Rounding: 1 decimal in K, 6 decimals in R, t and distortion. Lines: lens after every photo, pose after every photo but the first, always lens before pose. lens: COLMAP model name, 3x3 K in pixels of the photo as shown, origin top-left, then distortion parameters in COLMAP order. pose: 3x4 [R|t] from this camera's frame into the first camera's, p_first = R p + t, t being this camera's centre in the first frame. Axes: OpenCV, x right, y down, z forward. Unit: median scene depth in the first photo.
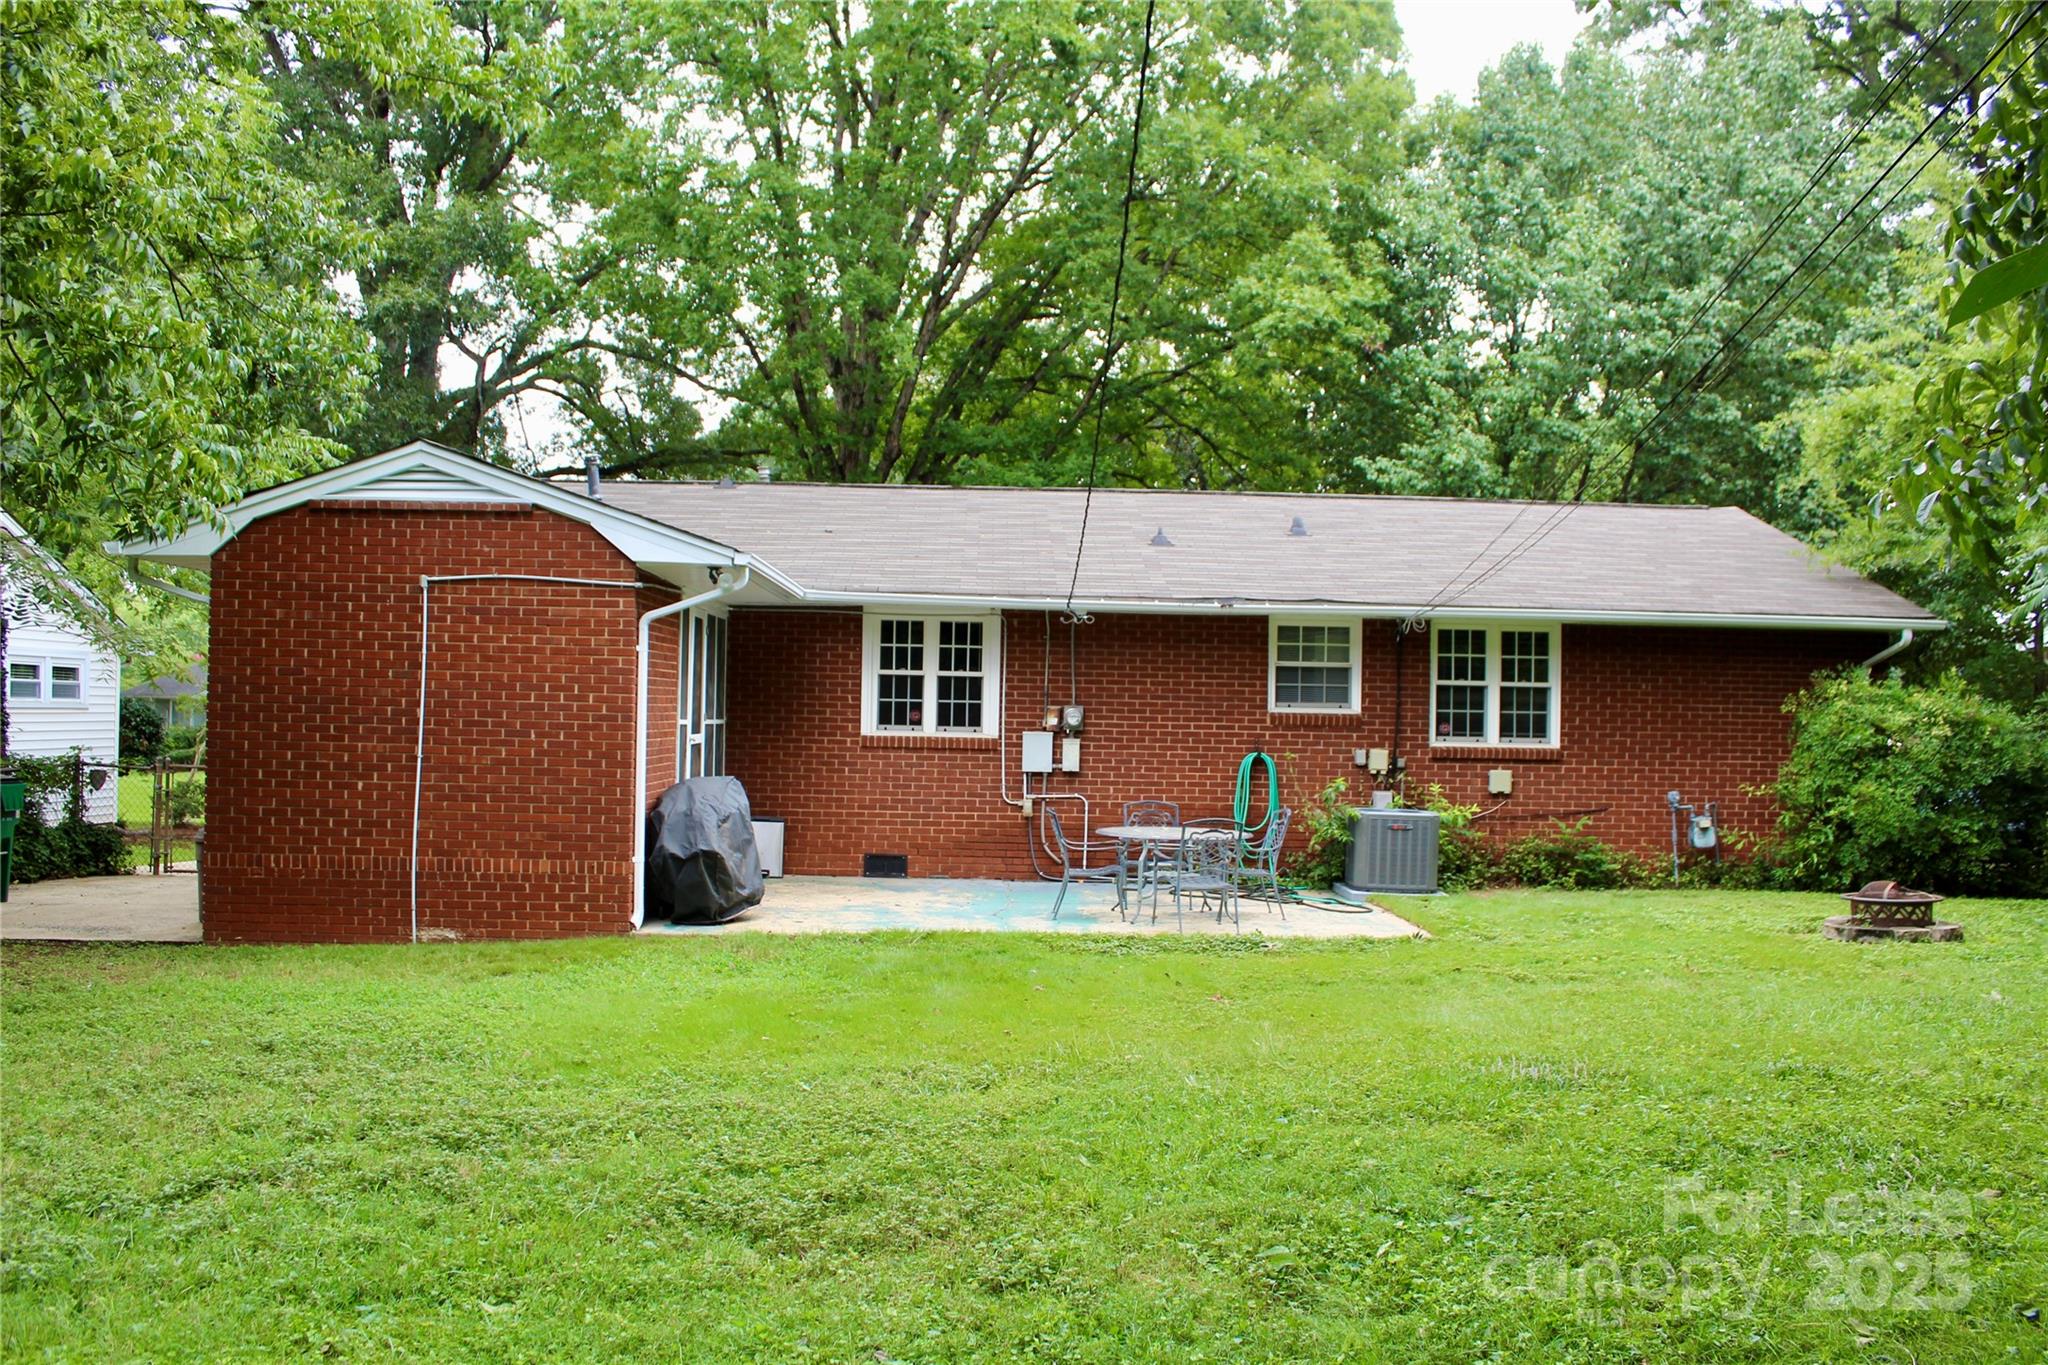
lens RADIAL K [[1733.3, 0, 1041.0], [0, 1733.3, 678.4], [0, 0, 1]] dist [-0.161637, 0.147087]
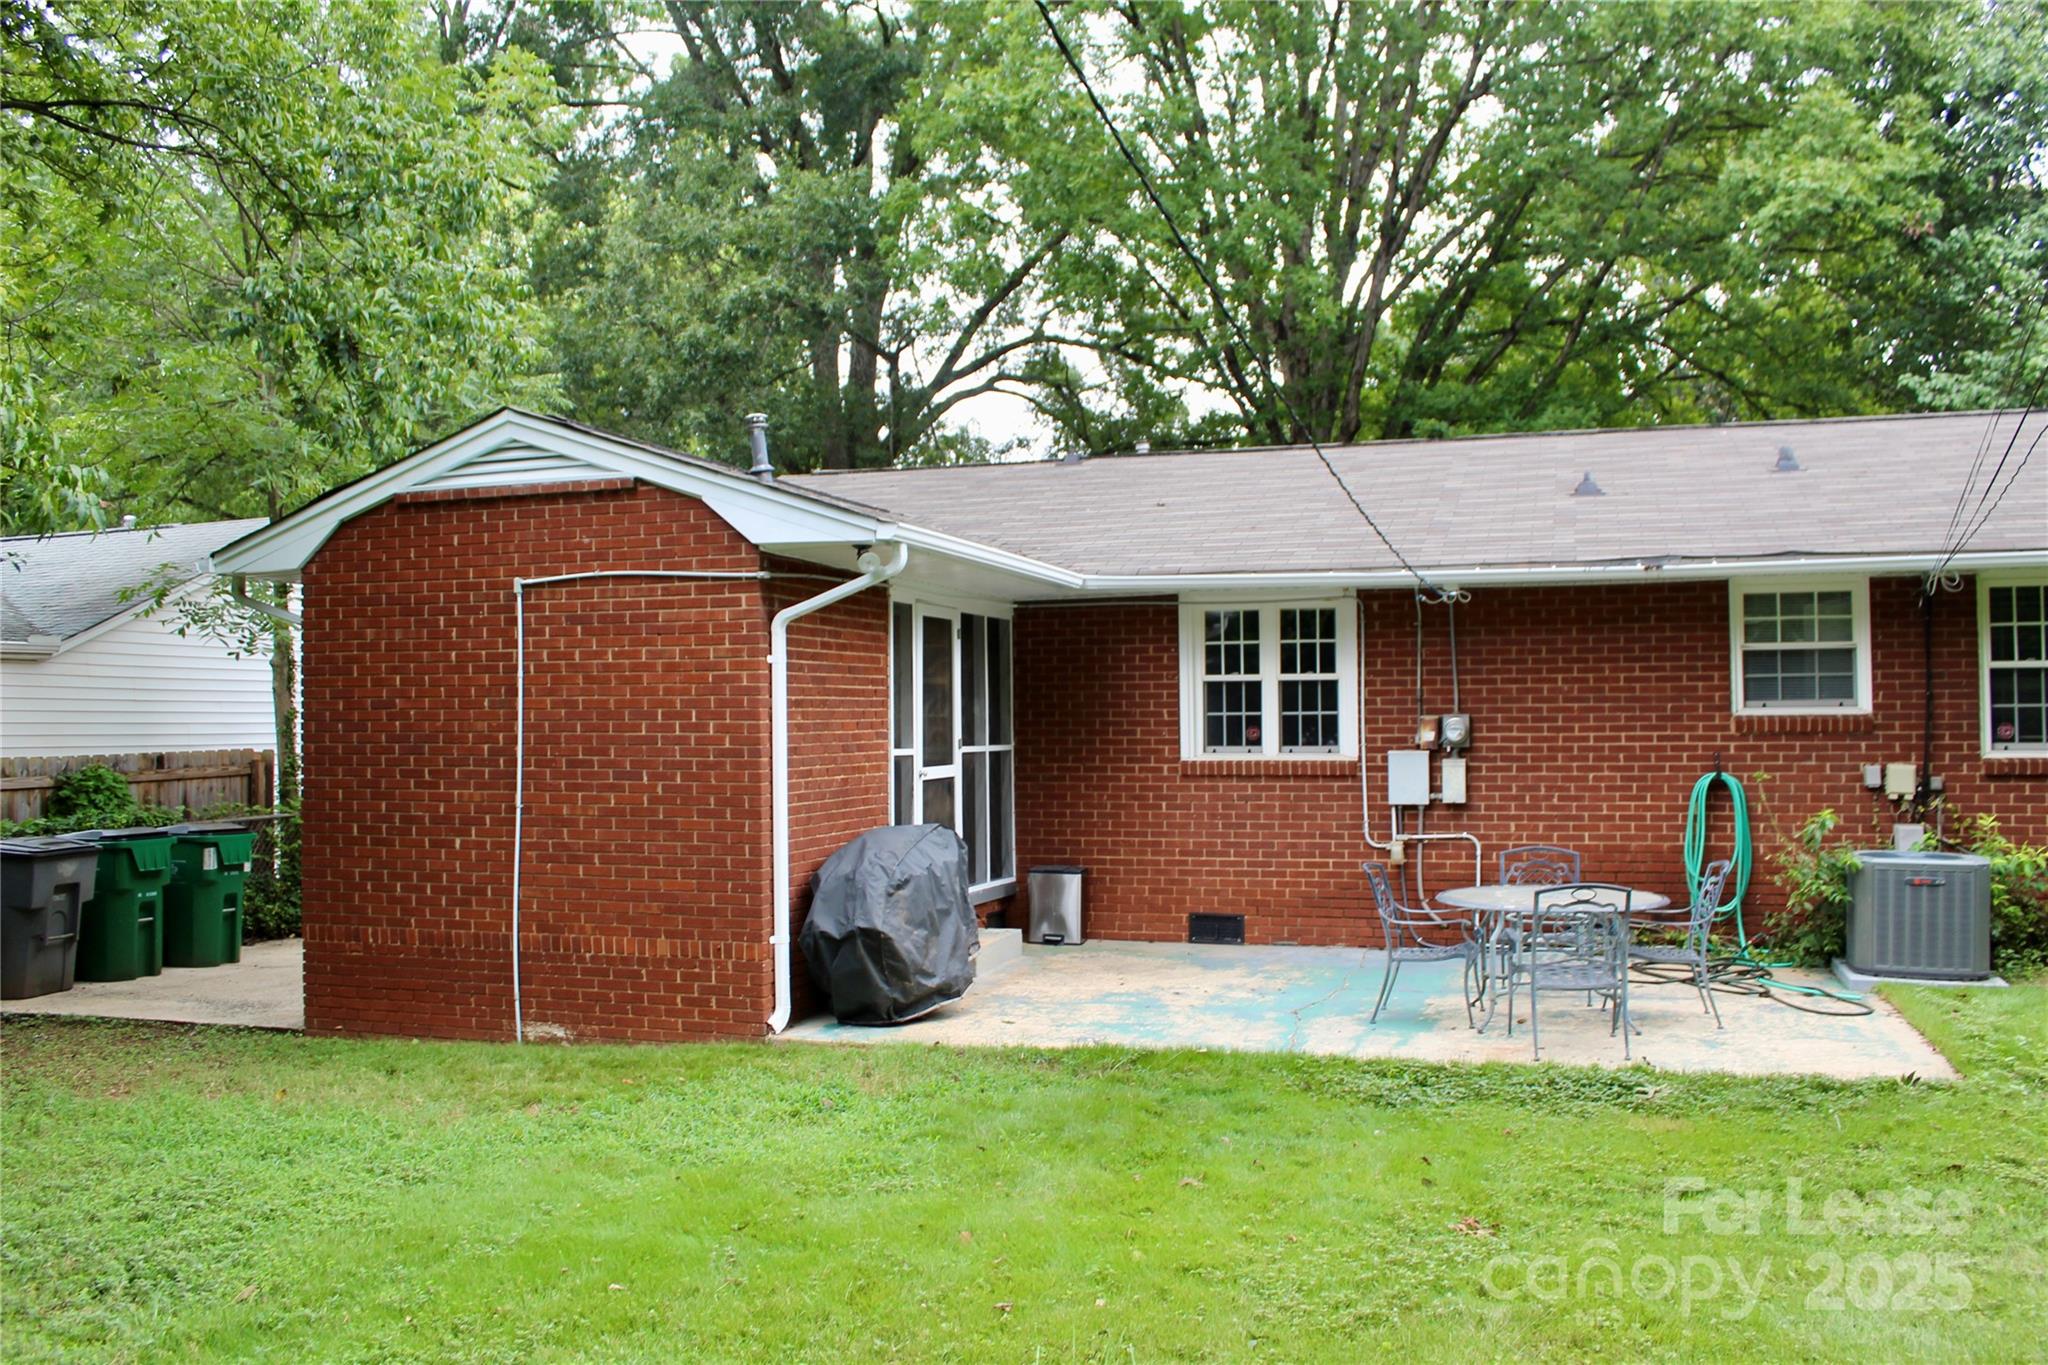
lens RADIAL K [[1733.3, 0, 1022.0], [0, 1733.3, 679.4], [0, 0, 1]] dist [-0.161637, 0.147087]
pose [[0.939010, -0.035461, -0.342056, 0.096425], [0.033818, 0.999370, -0.010768, 0.002431], [0.342222, -0.001456, 0.939618, 0.246153]]
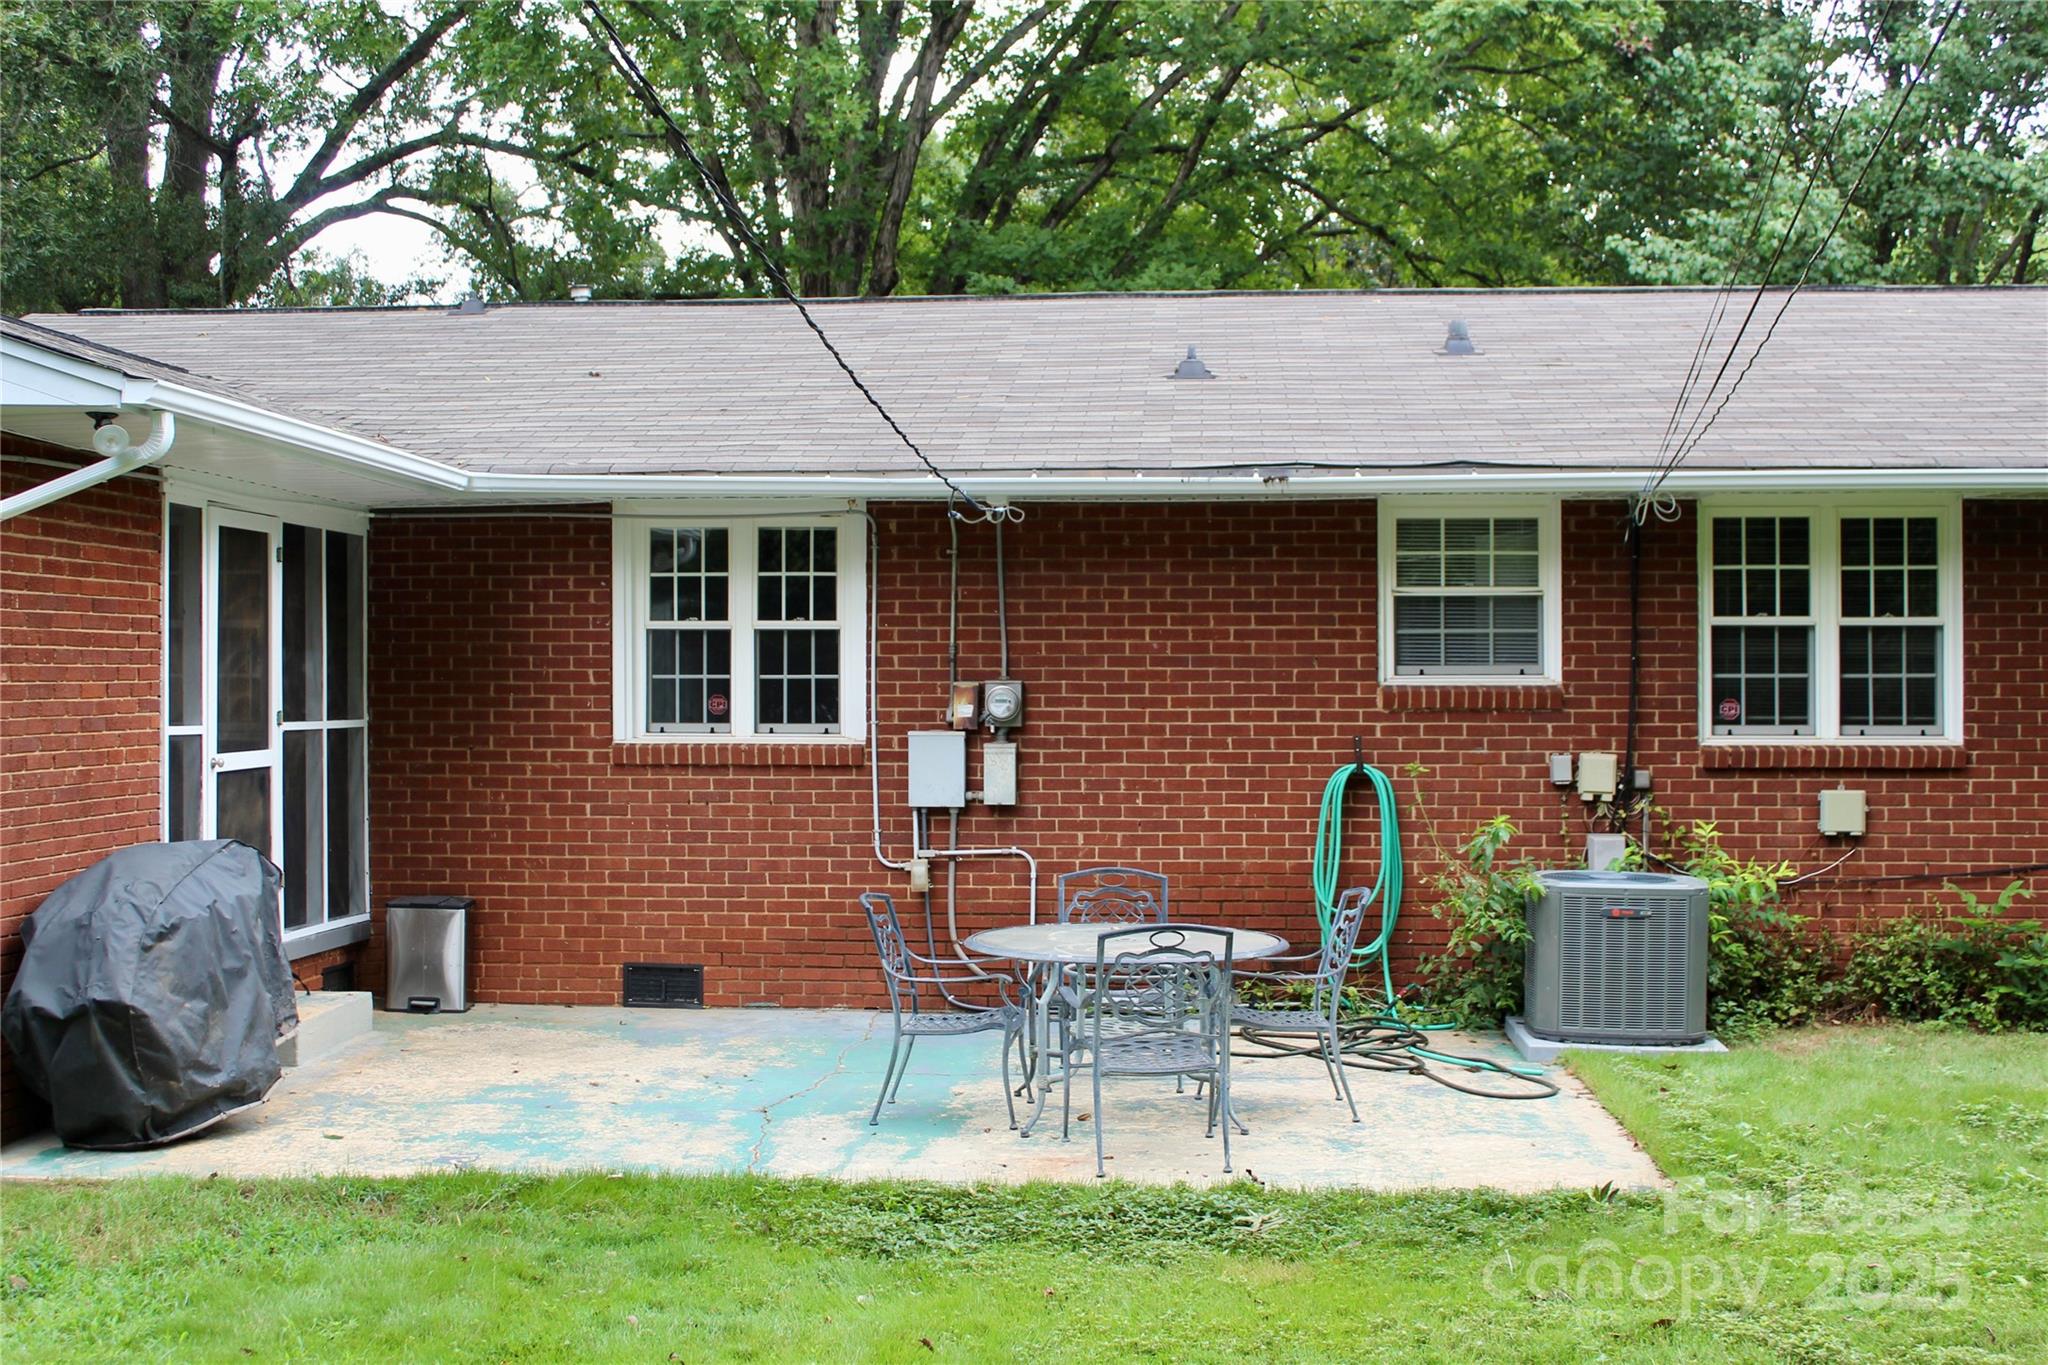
lens RADIAL K [[2363.8, 0, 1028.9], [0, 2363.8, 681.6], [0, 0, 1]] dist [-0.073483, 0.000000]
pose [[0.994371, -0.020458, -0.103958, 0.101517], [0.022486, 0.999578, 0.018369, 0.003086], [0.103538, -0.020603, 0.994412, 0.285720]]
